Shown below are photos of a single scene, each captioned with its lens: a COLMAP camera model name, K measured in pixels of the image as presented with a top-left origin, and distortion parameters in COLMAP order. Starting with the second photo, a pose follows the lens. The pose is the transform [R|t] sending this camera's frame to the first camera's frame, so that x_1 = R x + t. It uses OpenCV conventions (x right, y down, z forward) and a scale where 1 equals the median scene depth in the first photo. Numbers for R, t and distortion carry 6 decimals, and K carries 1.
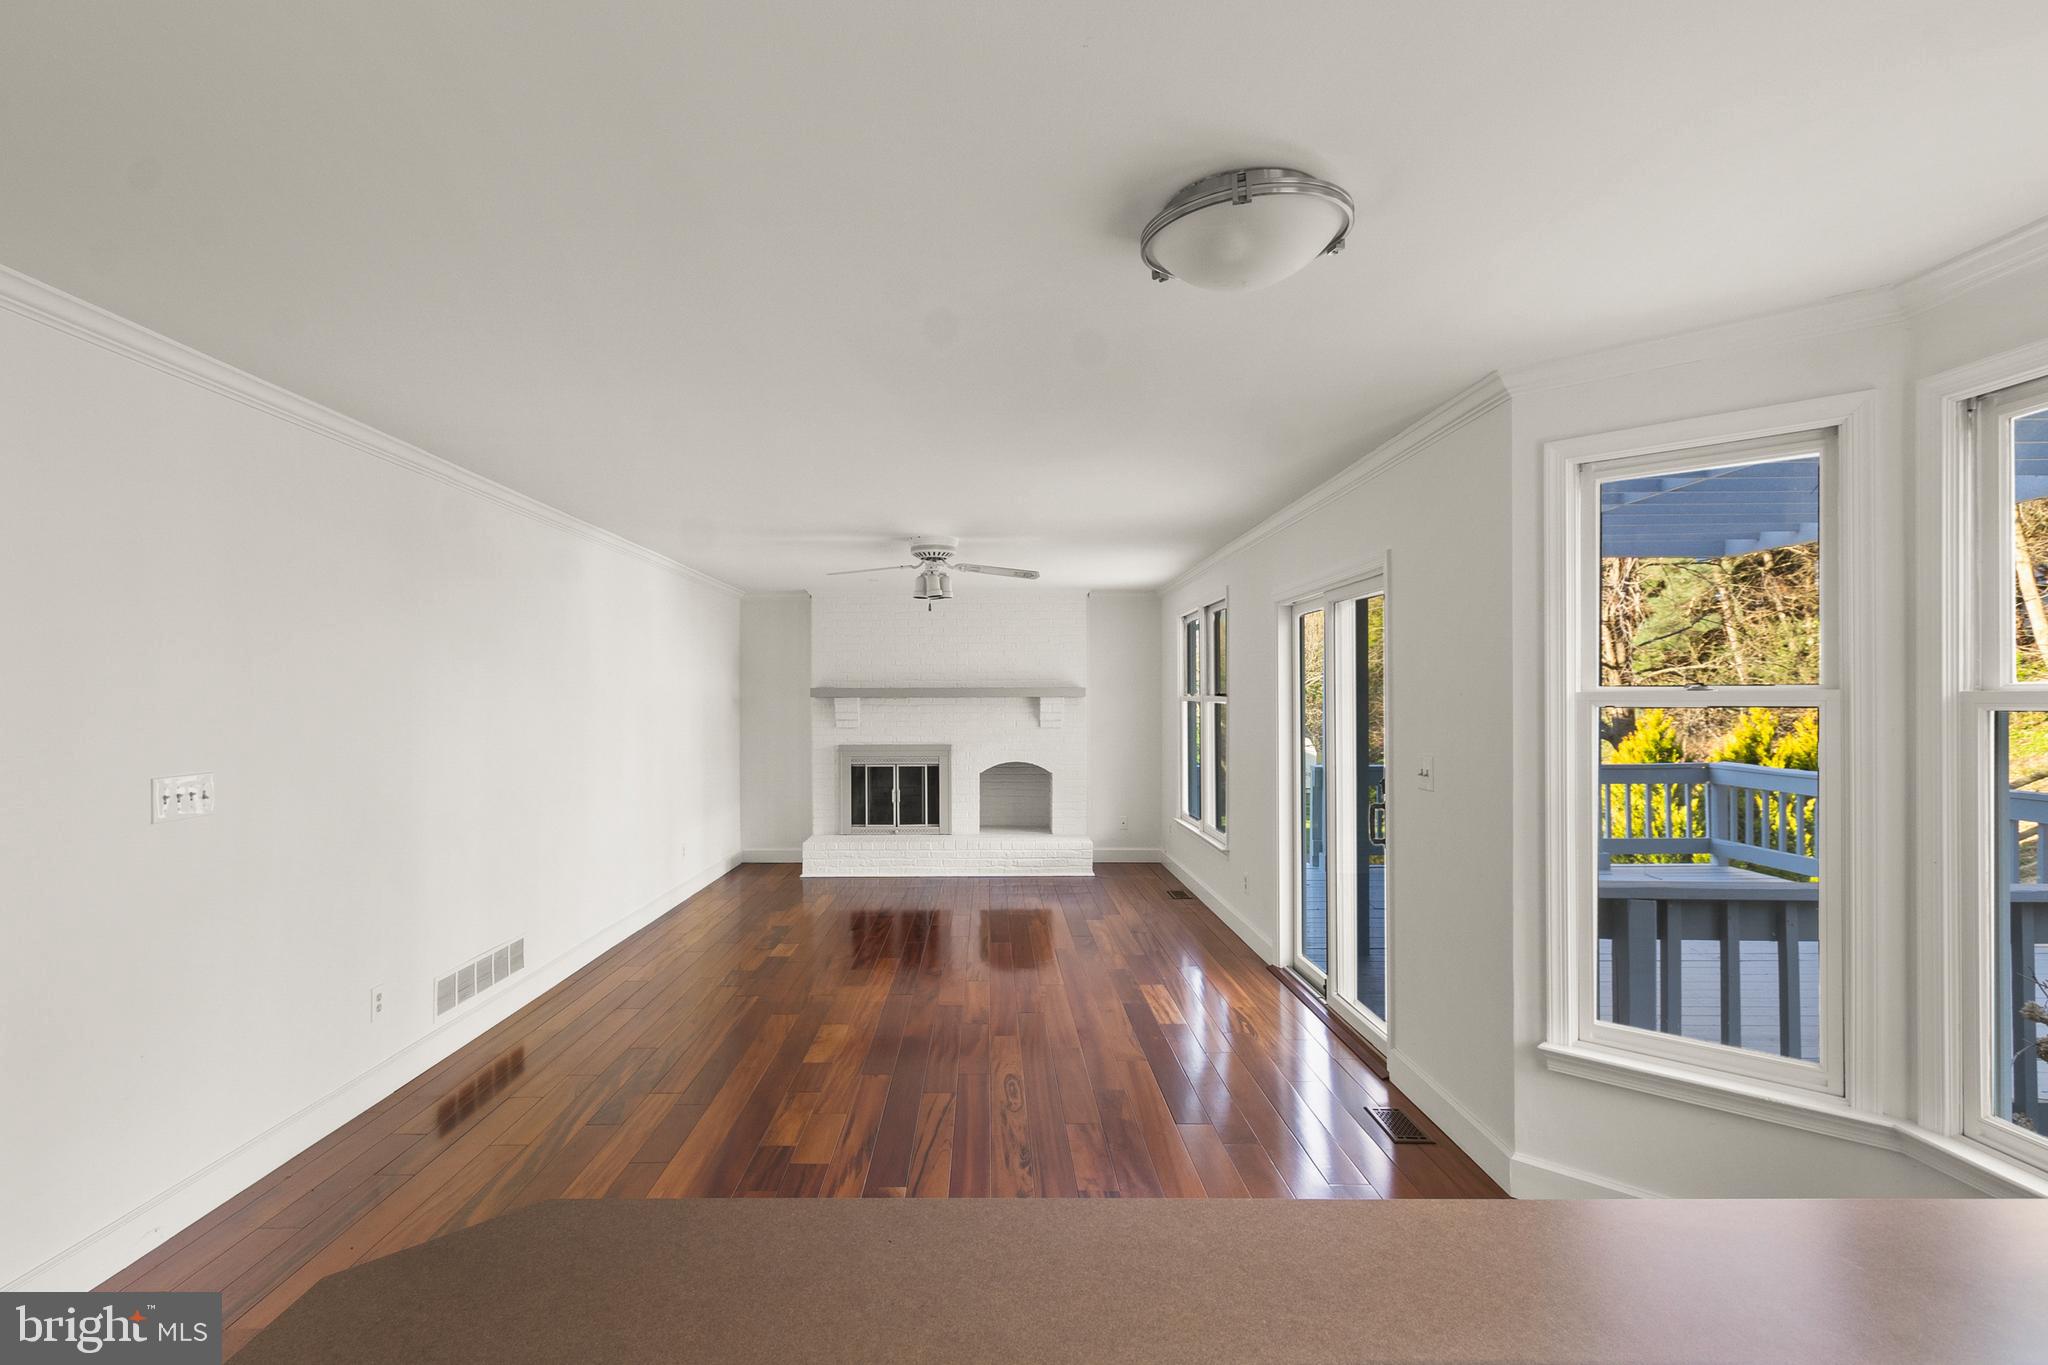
lens RADIAL K [[1004.3, 0, 992.0], [0, 1004.3, 699.9], [0, 0, 1]] dist [0.008451, -0.002502]
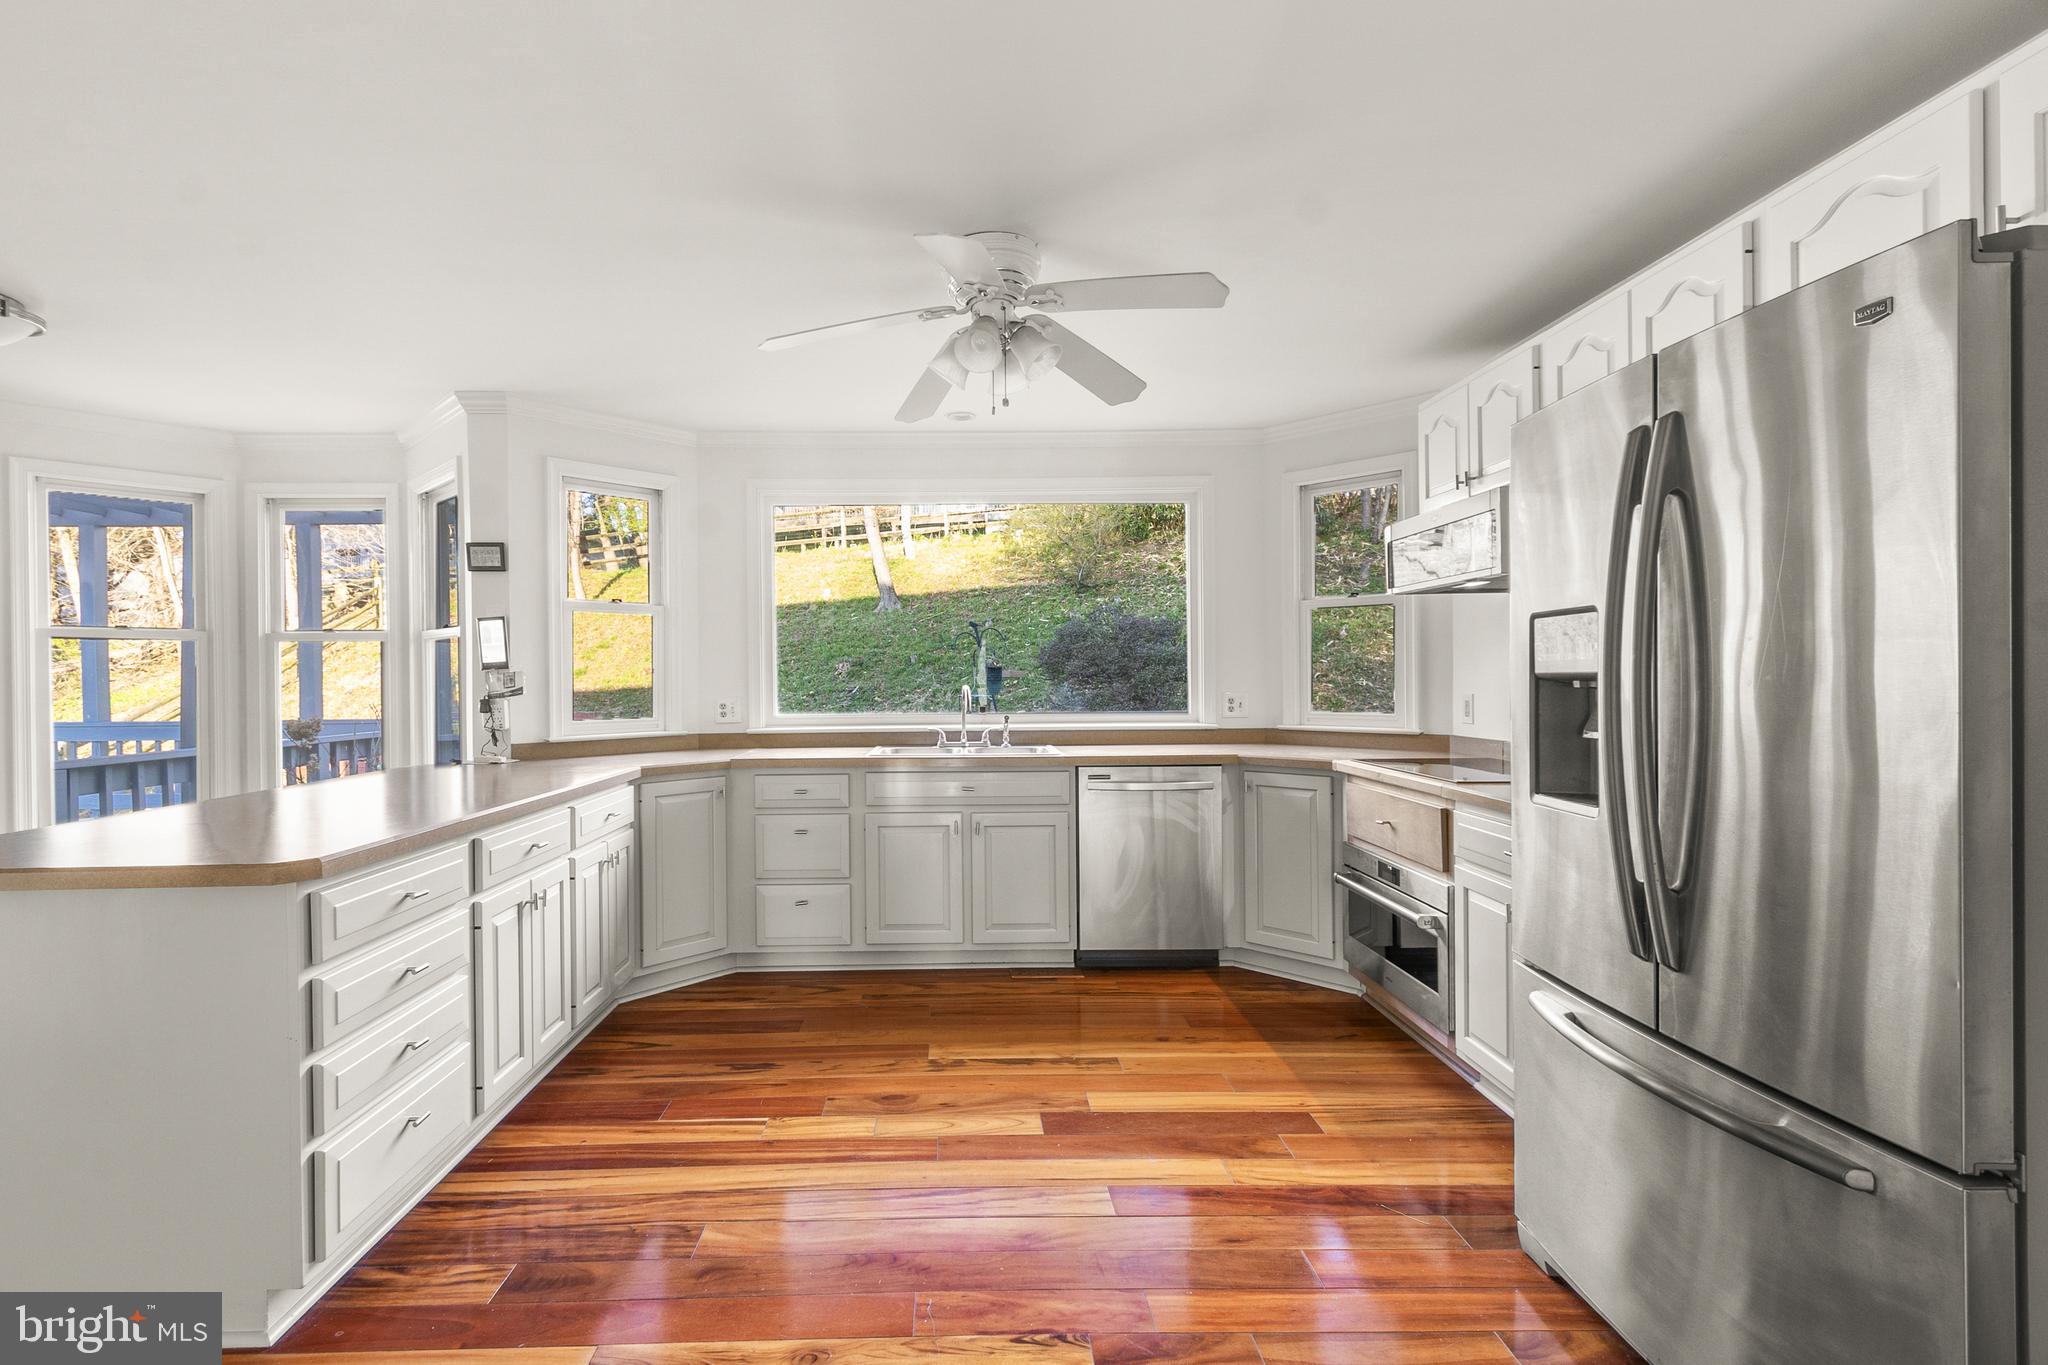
lens RADIAL K [[938.7, 0, 959.2], [0, 938.7, 679.0], [0, 0, 1]] dist [0.010135, -0.002394]
pose [[-0.001332, -0.004670, 0.999988, -0.394606], [0.008000, 0.999957, 0.004680, 0.034224], [-0.999967, 0.008006, -0.001295, -0.177269]]
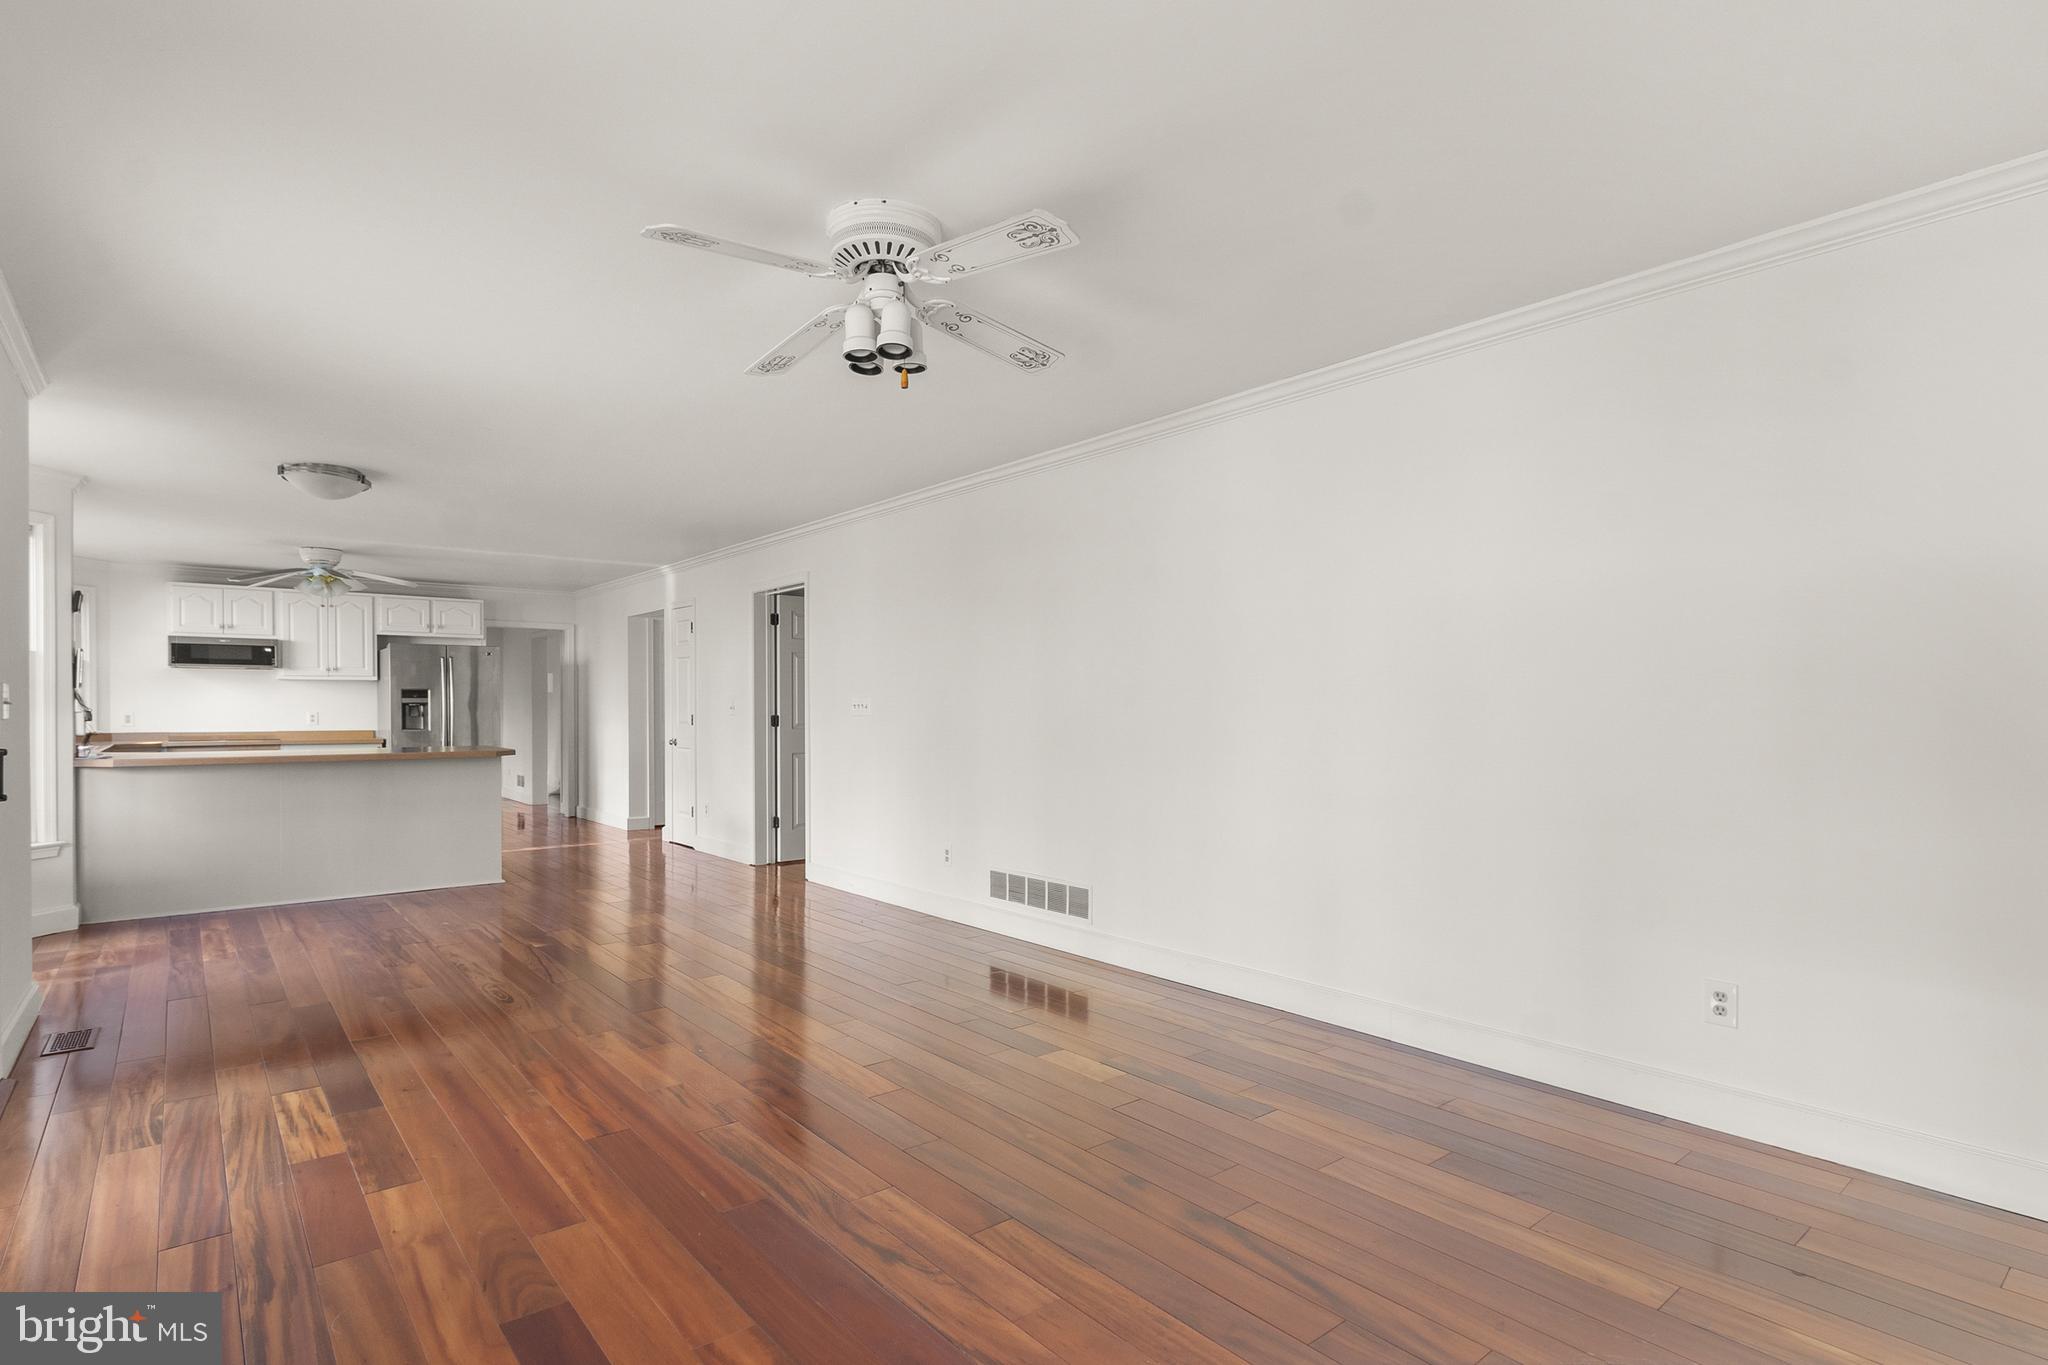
lens RADIAL K [[1004.3, 0, 1001.2], [0, 1004.3, 716.8], [0, 0, 1]] dist [0.008451, -0.002502]
pose [[-0.776283, 0.004800, -0.630366, 0.180126], [0.000837, 0.999978, 0.006584, 0.047965], [0.630384, 0.004583, -0.776270, 1.376480]]
